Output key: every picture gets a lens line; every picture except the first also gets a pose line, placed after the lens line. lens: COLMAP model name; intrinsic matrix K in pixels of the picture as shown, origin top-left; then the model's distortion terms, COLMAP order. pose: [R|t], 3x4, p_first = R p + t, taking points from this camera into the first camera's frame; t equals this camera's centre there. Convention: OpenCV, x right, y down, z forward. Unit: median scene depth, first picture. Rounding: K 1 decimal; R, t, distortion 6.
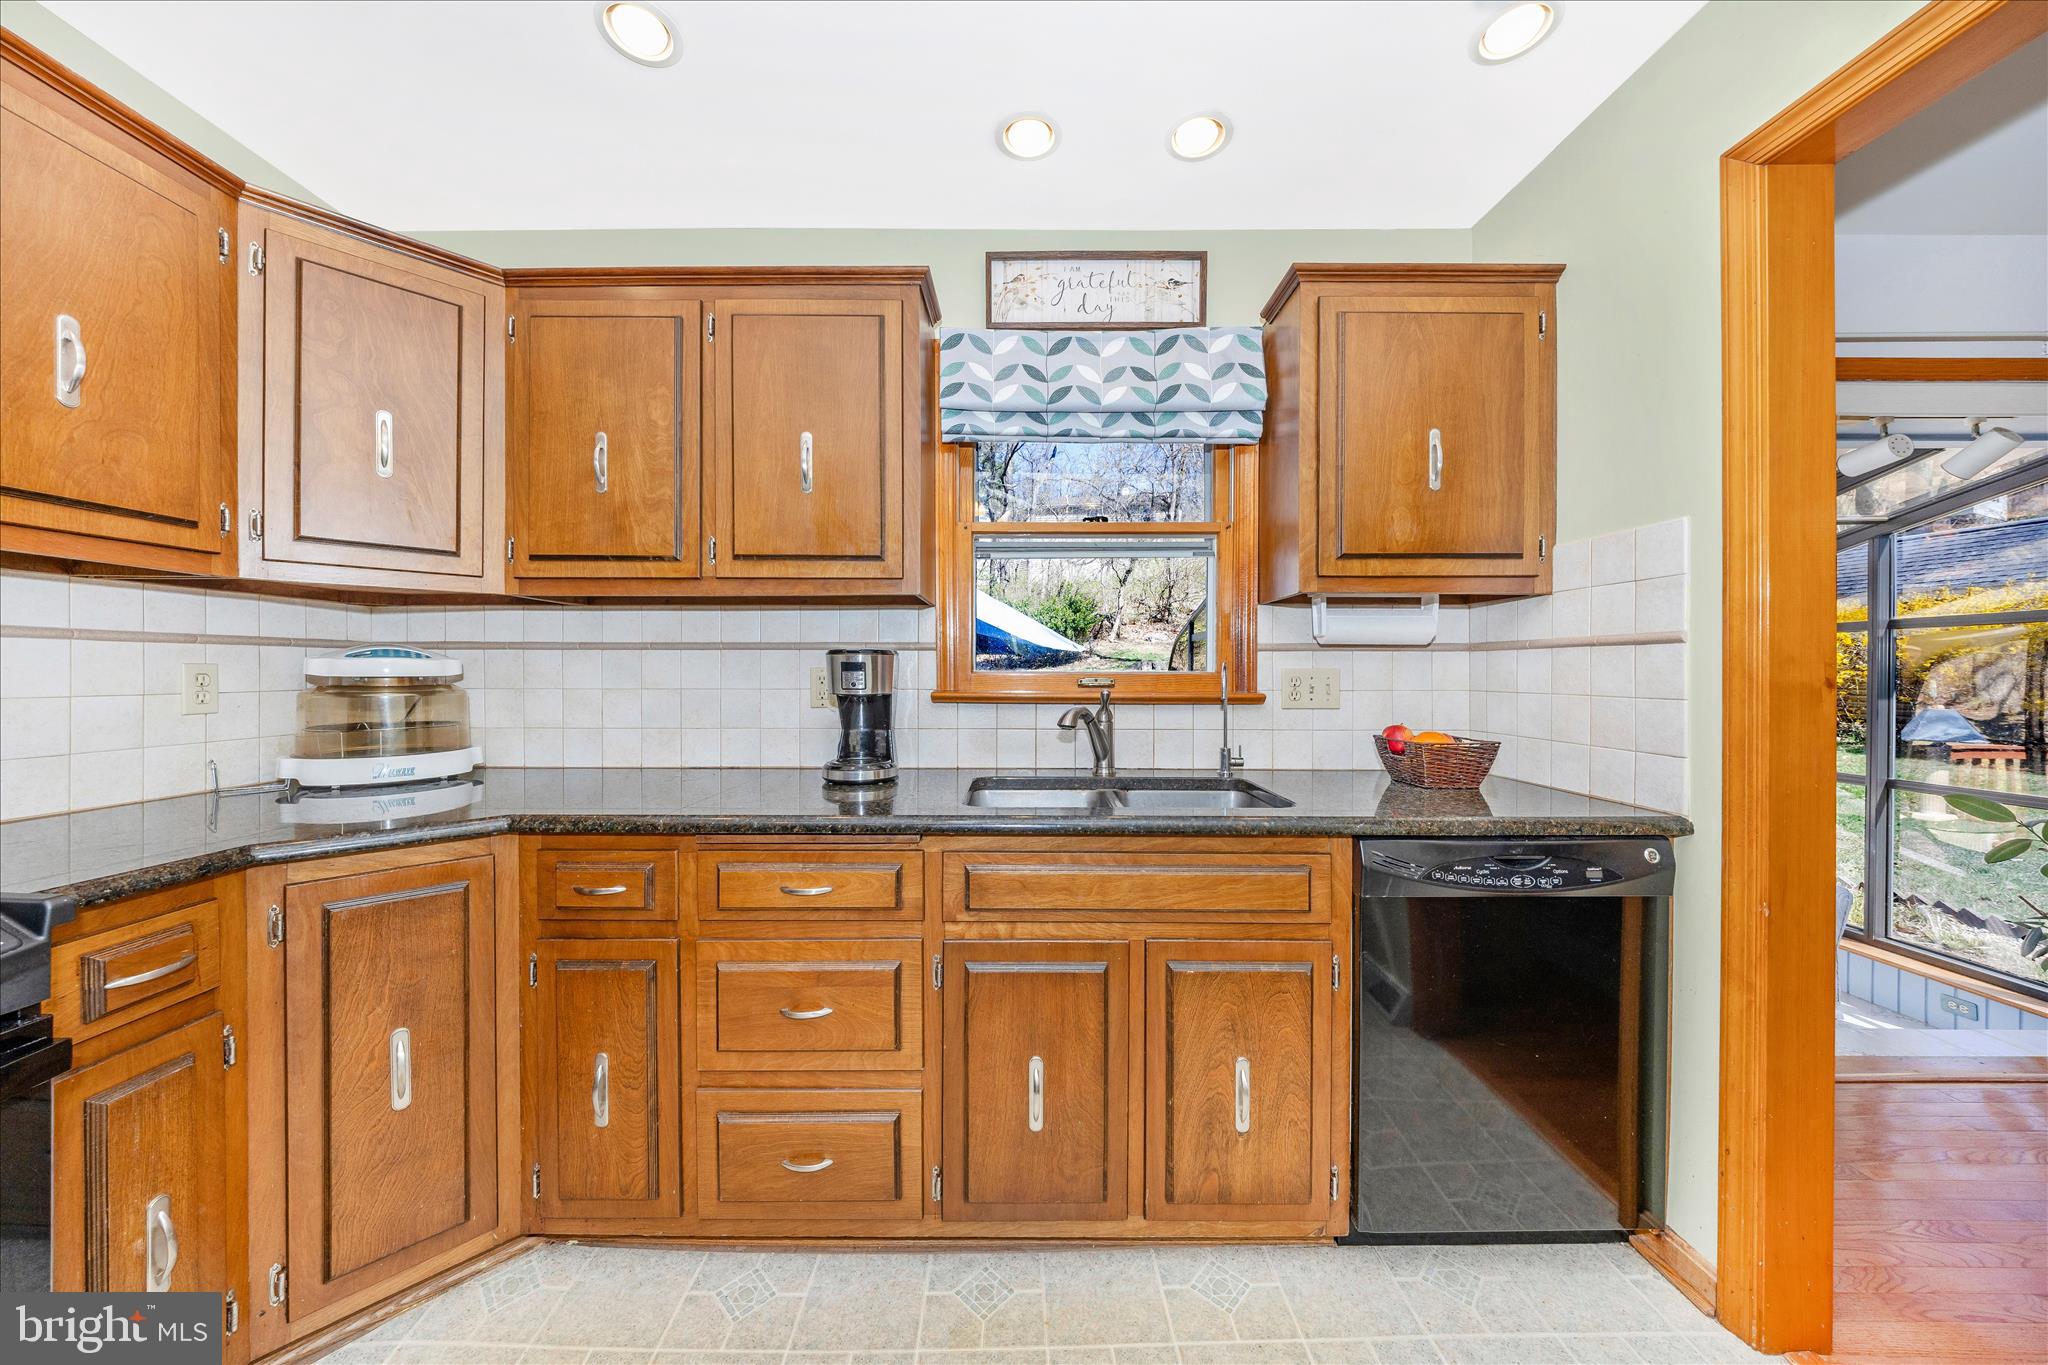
lens RADIAL K [[690.4, 0, 1025.2], [0, 690.4, 676.3], [0, 0, 1]] dist [-0.002354, -0.000764]
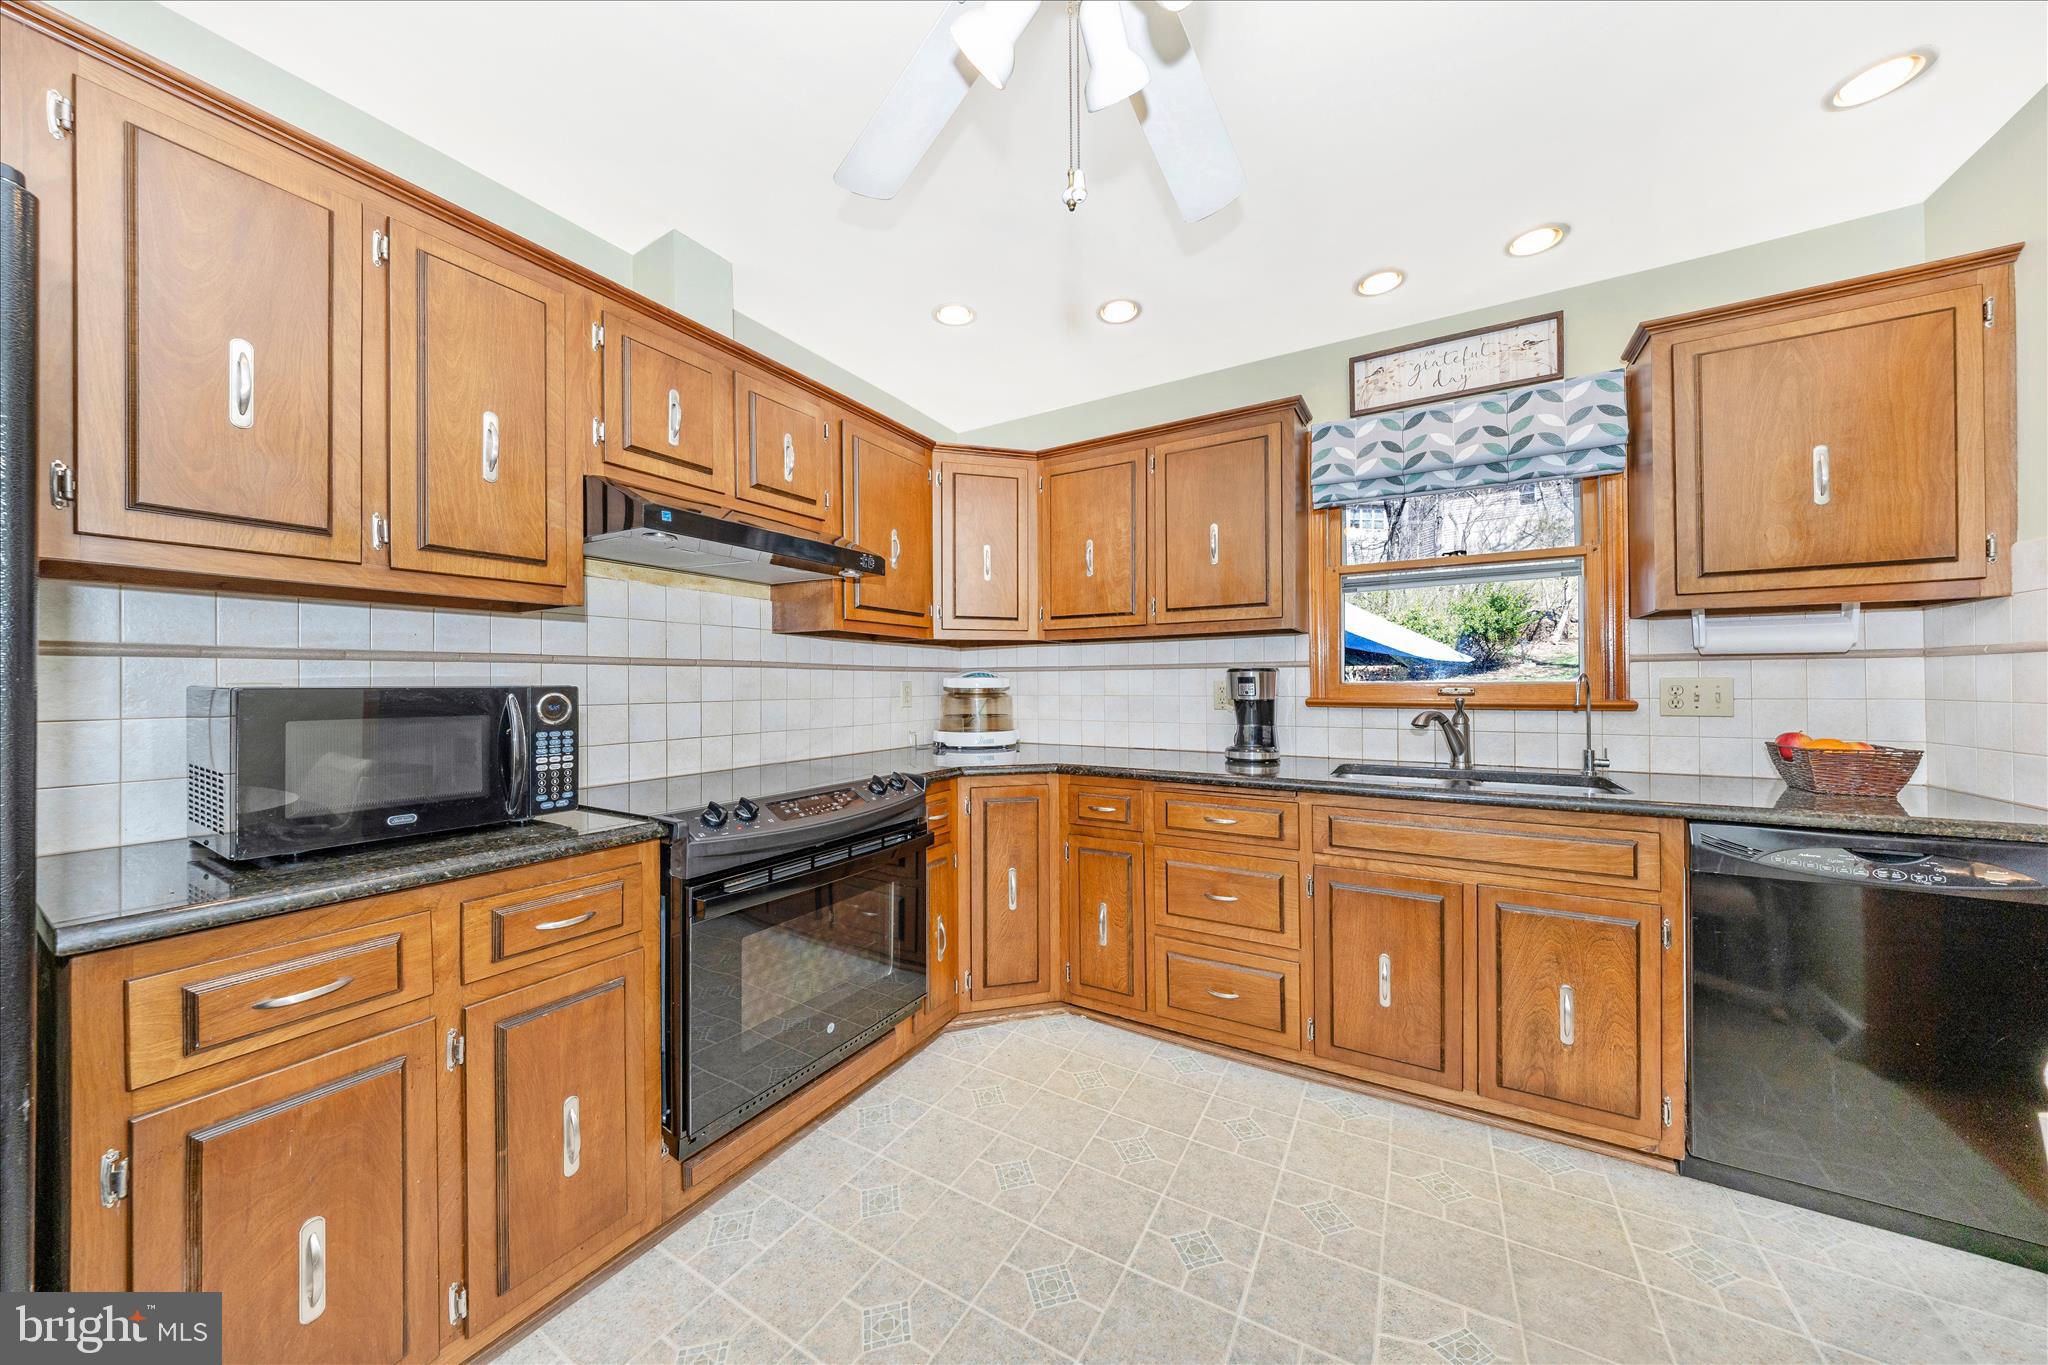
lens RADIAL K [[690.4, 0, 1017.0], [0, 690.4, 679.9], [0, 0, 1]] dist [-0.002354, -0.000764]
pose [[0.855238, -0.009030, -0.518156, 0.091122], [0.003566, 0.999927, -0.011540, 0.000182], [0.518223, 0.008022, 0.855208, -0.507806]]
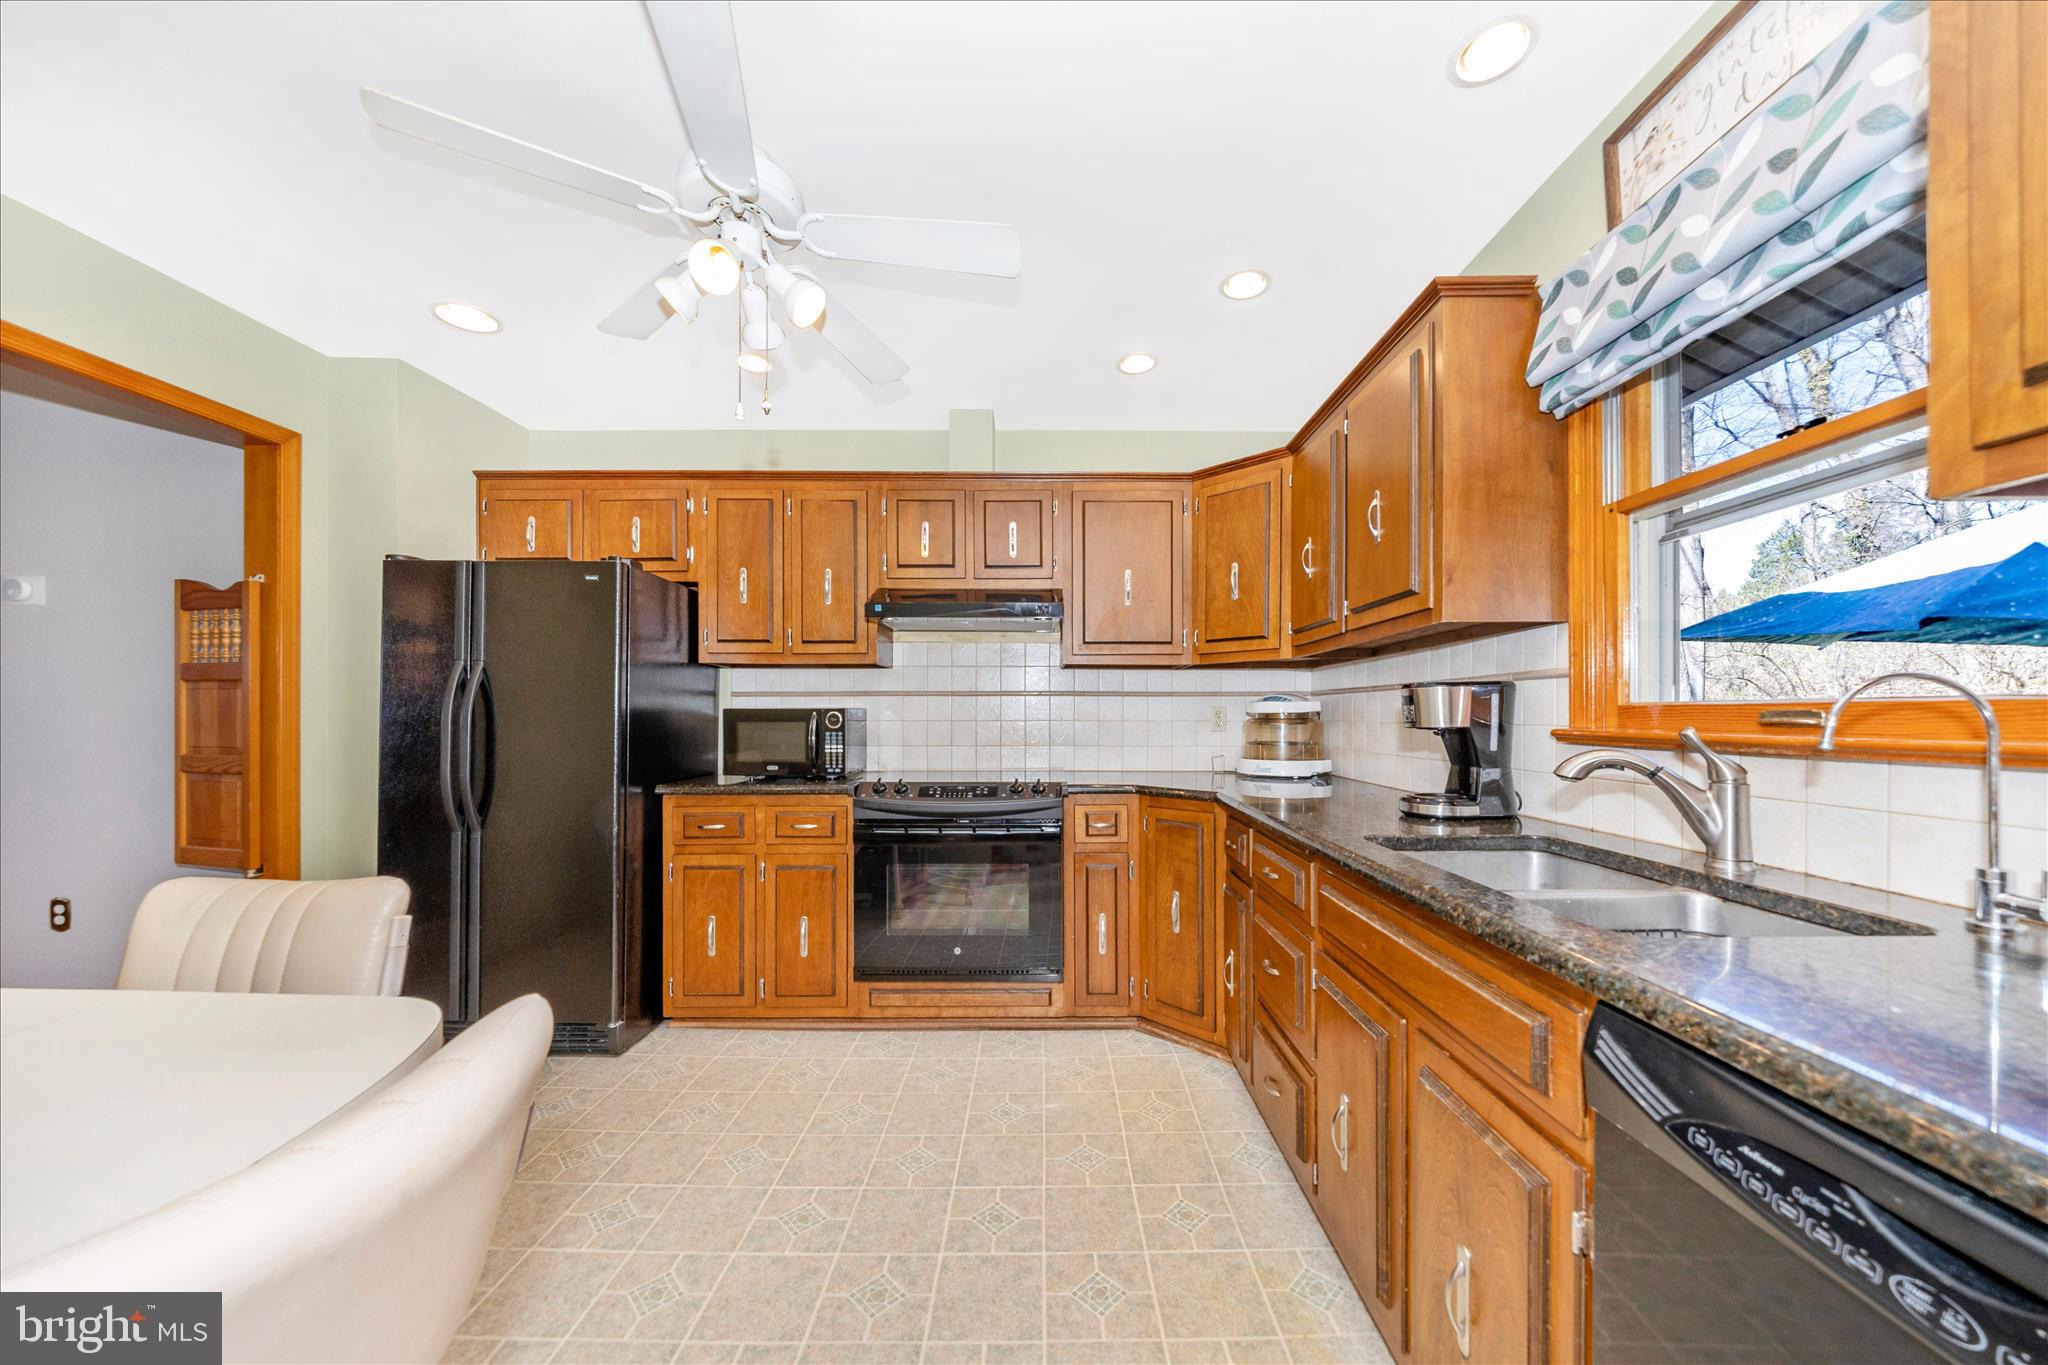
lens RADIAL K [[690.4, 0, 1006.5], [0, 690.4, 704.6], [0, 0, 1]] dist [-0.002354, -0.000764]
pose [[-0.025361, -0.015703, -0.999555, 0.815933], [-0.005490, 0.999864, -0.015568, 0.011573], [0.999663, 0.005093, -0.025444, 0.431429]]
